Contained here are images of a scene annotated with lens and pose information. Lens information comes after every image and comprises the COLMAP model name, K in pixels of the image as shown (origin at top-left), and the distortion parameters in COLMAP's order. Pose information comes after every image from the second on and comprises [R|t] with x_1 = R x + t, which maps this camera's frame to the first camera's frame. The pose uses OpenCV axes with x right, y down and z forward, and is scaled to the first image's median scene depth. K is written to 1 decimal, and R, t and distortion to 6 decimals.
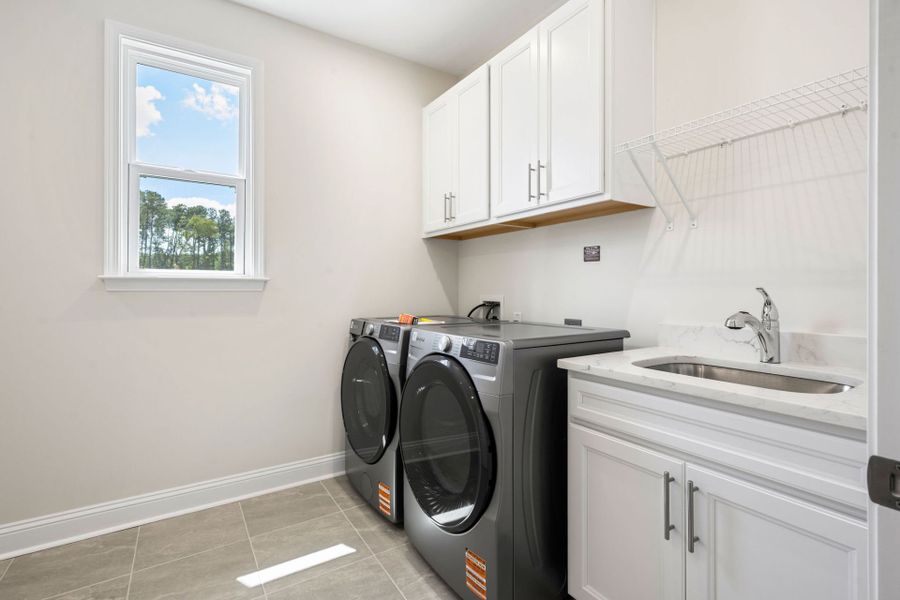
lens RADIAL K [[446.3, 0, 459.7], [0, 446.3, 286.0], [0, 0, 1]] dist [0.001701, 0.000310]
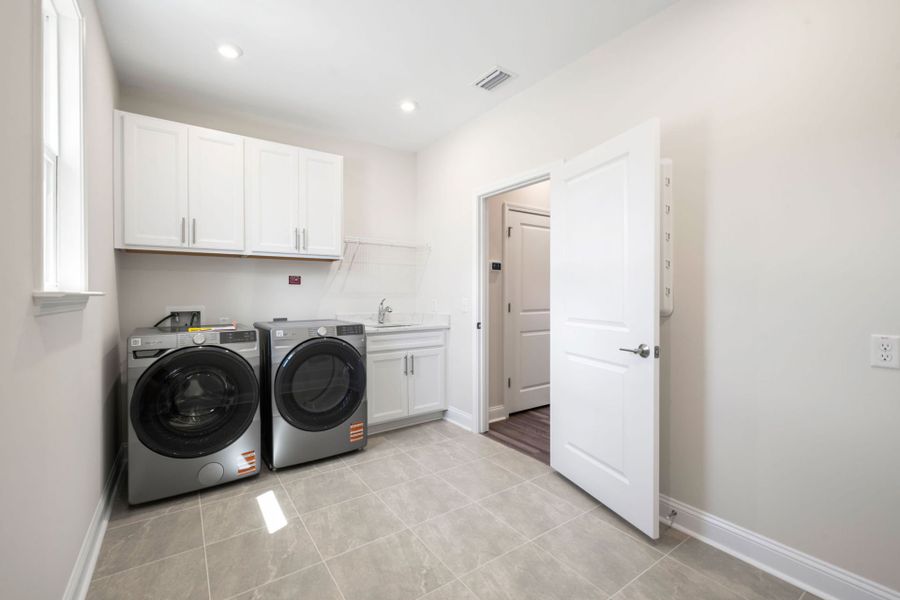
lens RADIAL K [[395.0, 0, 454.3], [0, 395.0, 301.3], [0, 0, 1]] dist [0.001878, 0.000025]
pose [[-0.058935, -0.018987, 0.998081, -1.374801], [-0.000587, 0.999820, 0.018986, -0.017794], [-0.998262, 0.000533, -0.058936, 0.468241]]
